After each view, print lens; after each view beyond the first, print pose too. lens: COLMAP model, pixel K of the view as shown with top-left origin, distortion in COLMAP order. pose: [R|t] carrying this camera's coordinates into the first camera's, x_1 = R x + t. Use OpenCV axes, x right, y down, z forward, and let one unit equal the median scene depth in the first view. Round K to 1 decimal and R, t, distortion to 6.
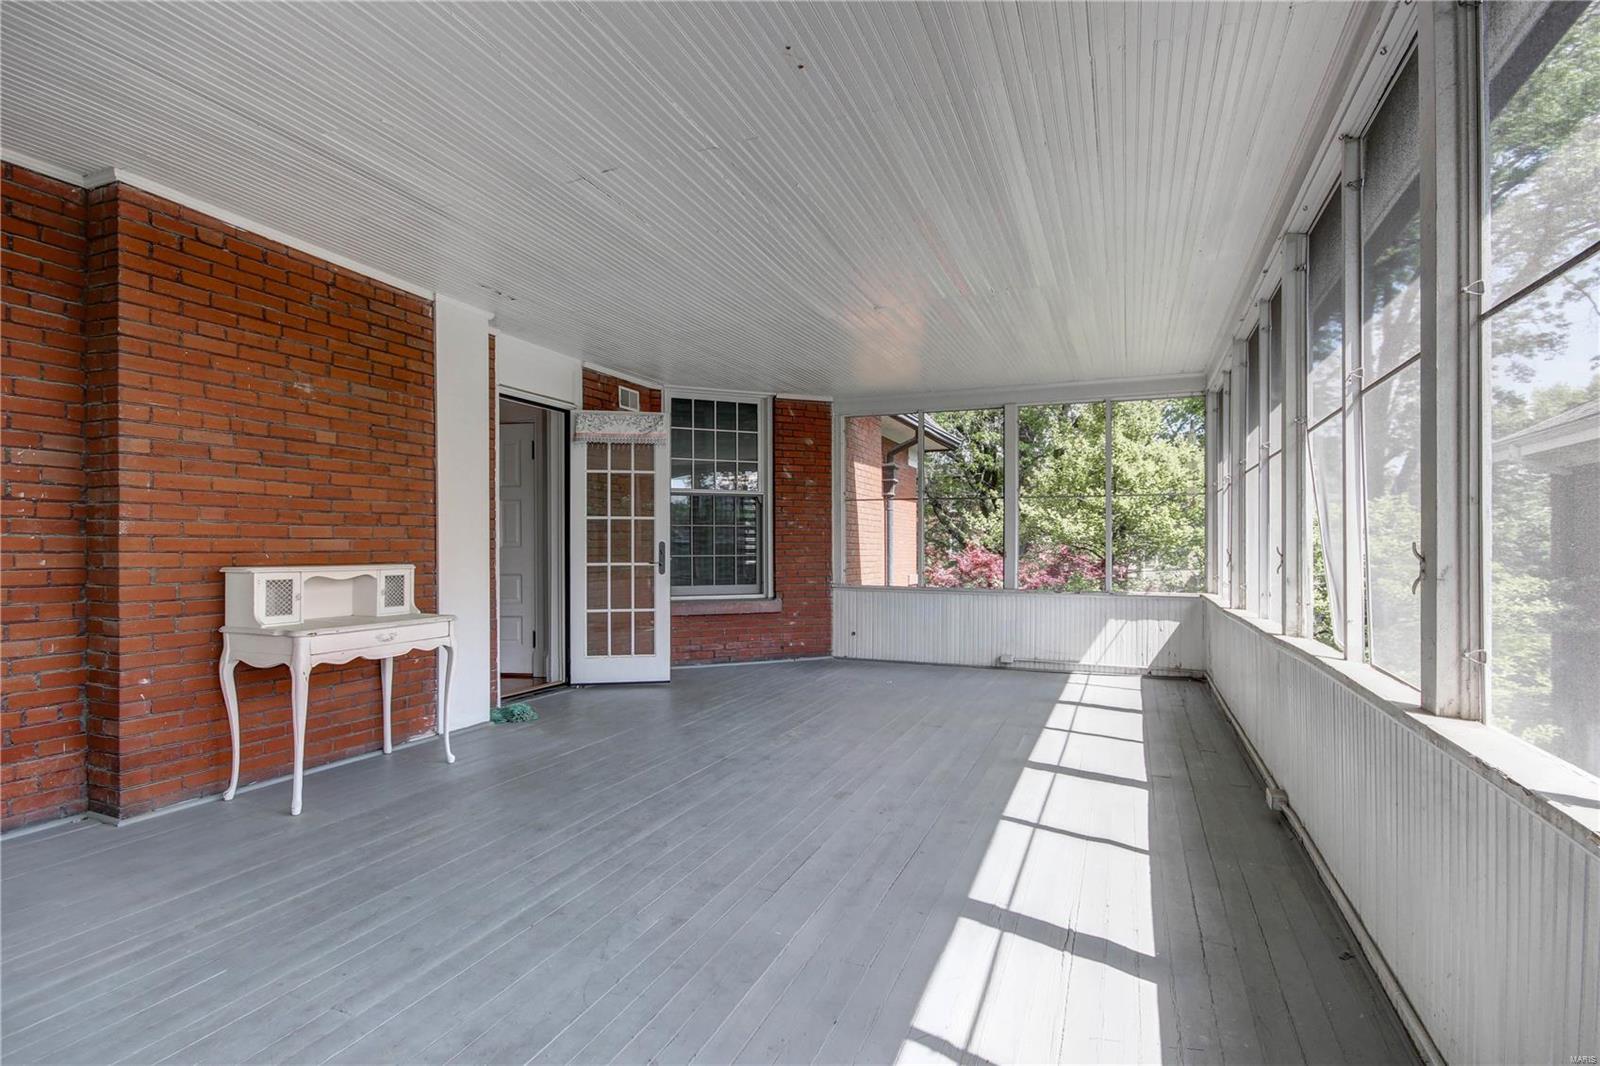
lens RADIAL K [[792.9, 0, 803.8], [0, 792.9, 554.2], [0, 0, 1]] dist [0.000240, 0.000010]
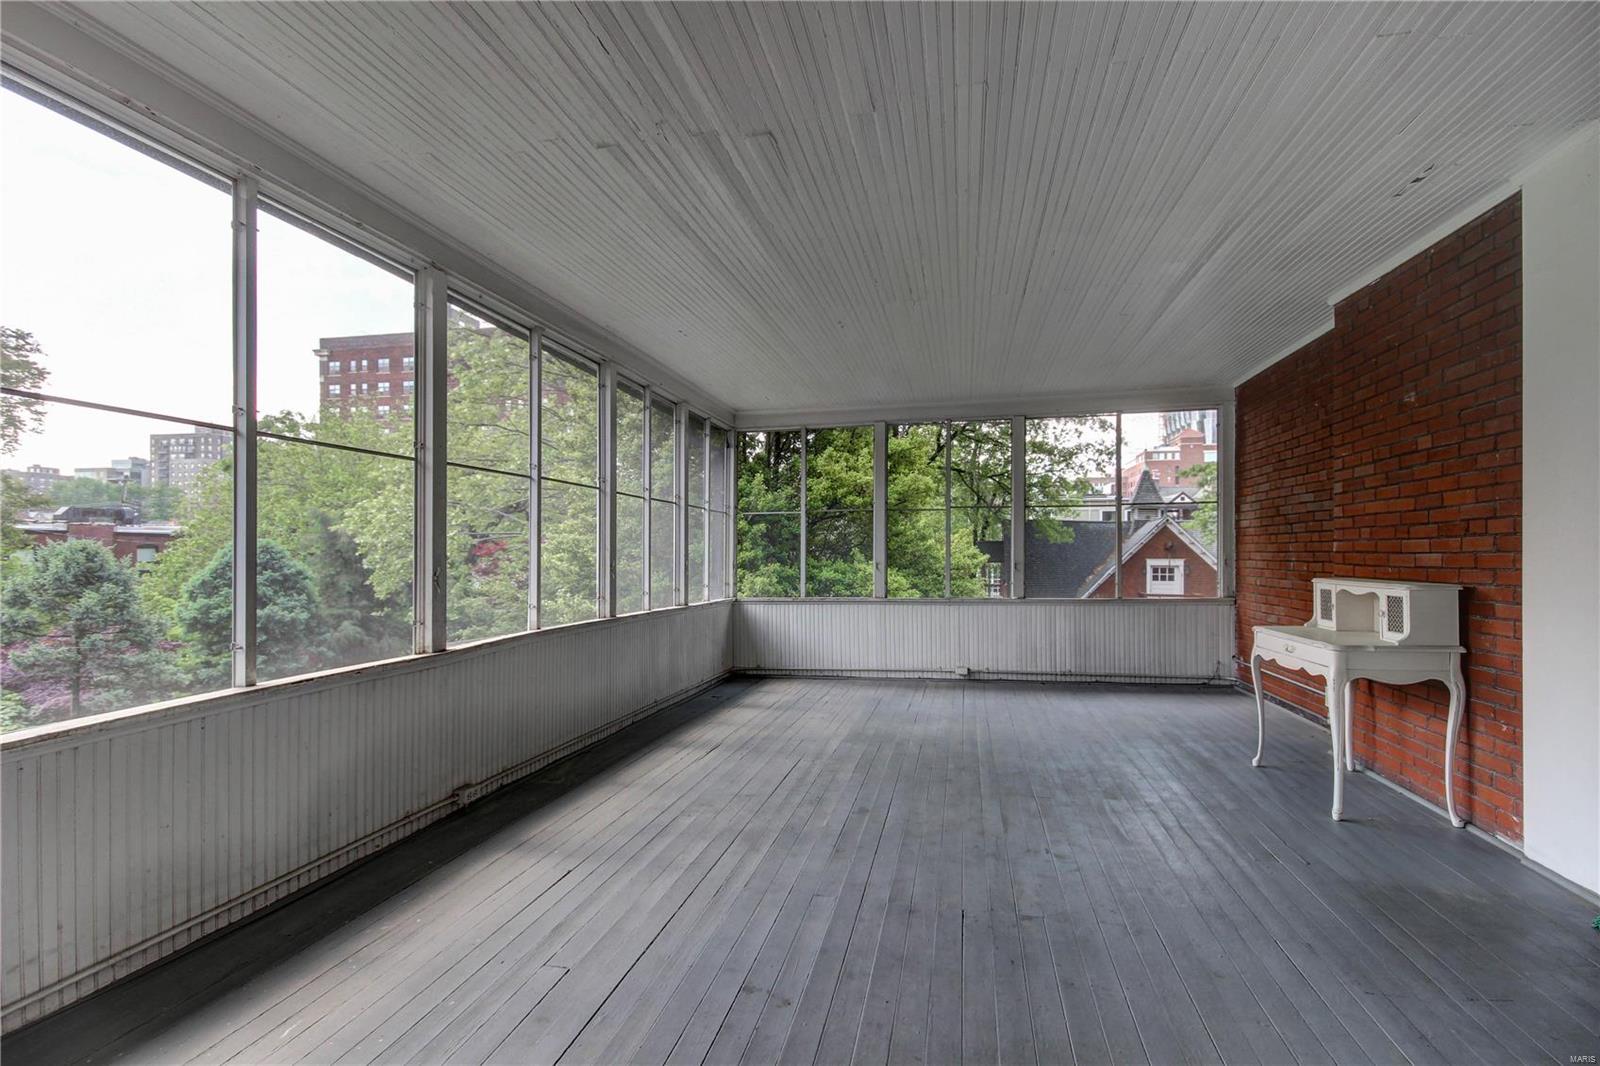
lens RADIAL K [[792.9, 0, 803.8], [0, 792.9, 554.2], [0, 0, 1]] dist [0.000240, 0.000010]
pose [[-0.983581, -0.002174, -0.180452, 0.271933], [-0.001834, 0.999996, -0.002055, -0.015612], [0.180456, -0.001691, -0.983582, 1.779866]]
